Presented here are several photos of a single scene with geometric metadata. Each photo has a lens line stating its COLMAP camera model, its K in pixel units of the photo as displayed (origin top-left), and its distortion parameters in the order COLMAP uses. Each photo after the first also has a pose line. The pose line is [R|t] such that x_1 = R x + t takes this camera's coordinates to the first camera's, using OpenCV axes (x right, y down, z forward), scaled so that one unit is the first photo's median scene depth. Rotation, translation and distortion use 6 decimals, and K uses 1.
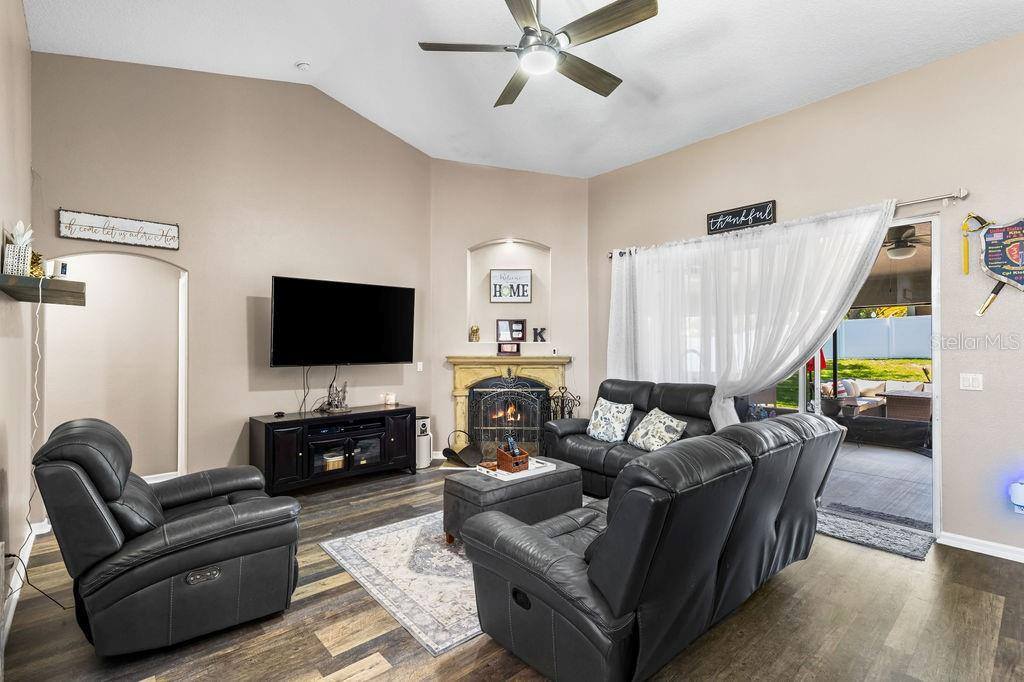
lens RADIAL K [[471.1, 0, 512.0], [0, 471.1, 341.0], [0, 0, 1]] dist [0.000697, 0.000269]
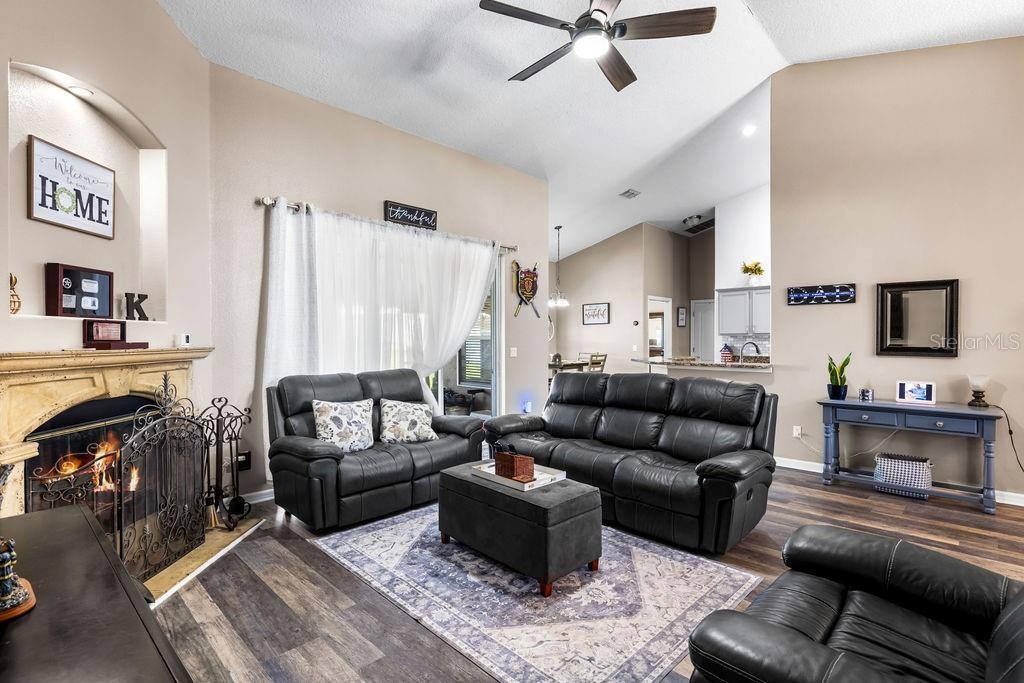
lens RADIAL K [[483.2, 0, 512.0], [0, 483.2, 341.5], [0, 0, 1]] dist [-0.004913, -0.000767]
pose [[-0.073834, -0.006968, 0.997246, -0.540761], [-0.008250, 0.999946, 0.006376, 0.019520], [-0.997236, -0.007756, -0.073887, 0.693030]]
